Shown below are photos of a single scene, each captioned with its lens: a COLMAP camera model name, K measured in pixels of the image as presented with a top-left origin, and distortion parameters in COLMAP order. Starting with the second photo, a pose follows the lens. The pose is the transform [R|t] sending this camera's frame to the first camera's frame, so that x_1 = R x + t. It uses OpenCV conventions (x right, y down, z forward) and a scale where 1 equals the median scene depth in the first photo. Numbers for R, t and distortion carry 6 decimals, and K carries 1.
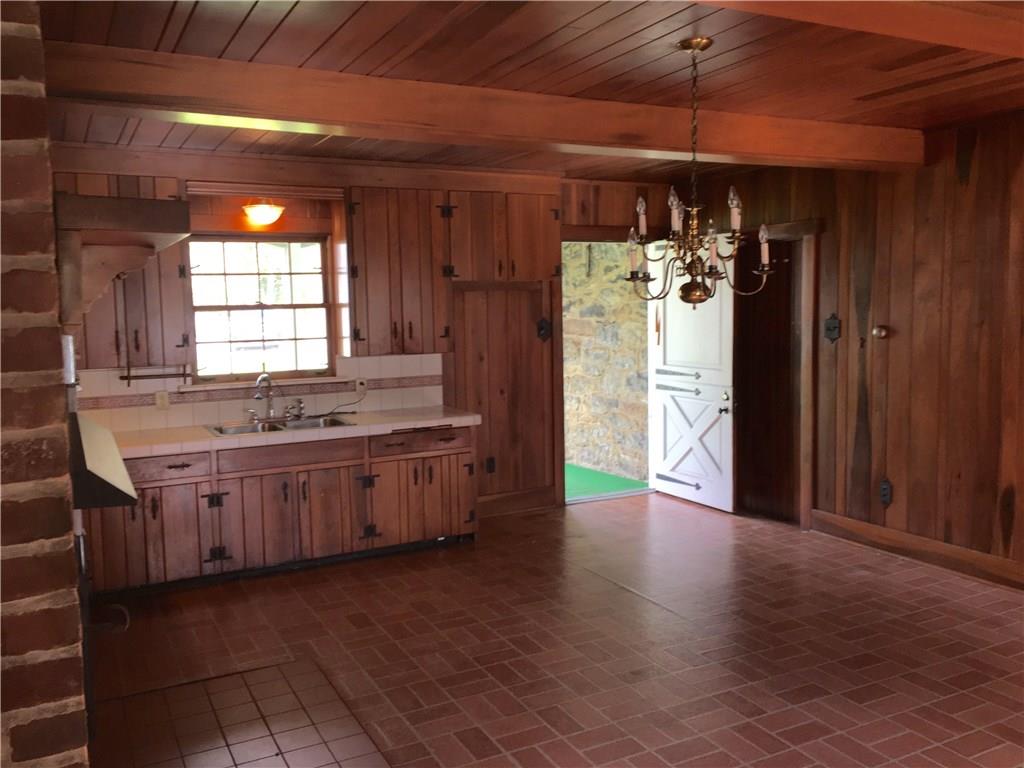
lens RADIAL K [[883.4, 0, 505.6], [0, 883.4, 381.3], [0, 0, 1]] dist [0.079573, -0.102539]
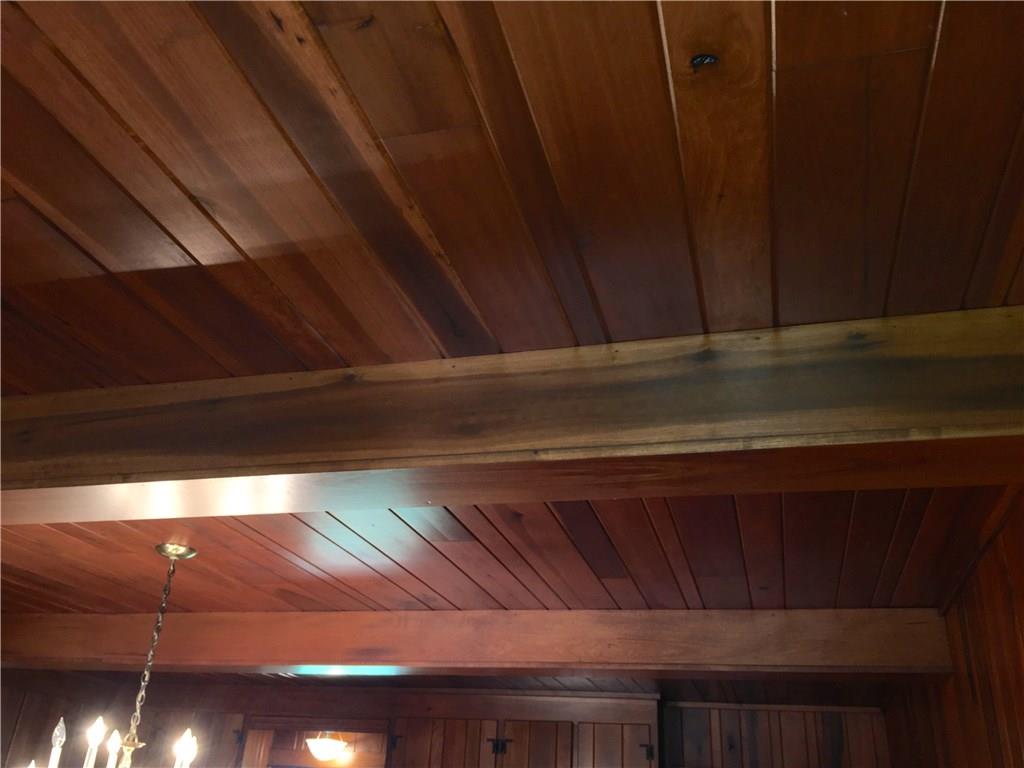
lens RADIAL K [[883.4, 0, 505.6], [0, 883.4, 381.3], [0, 0, 1]] dist [0.079573, -0.102539]
pose [[0.729103, -0.256692, -0.634443, 0.572994], [-0.130756, 0.857682, -0.497278, -0.067993], [0.671797, 0.445524, 0.591774, 0.346759]]
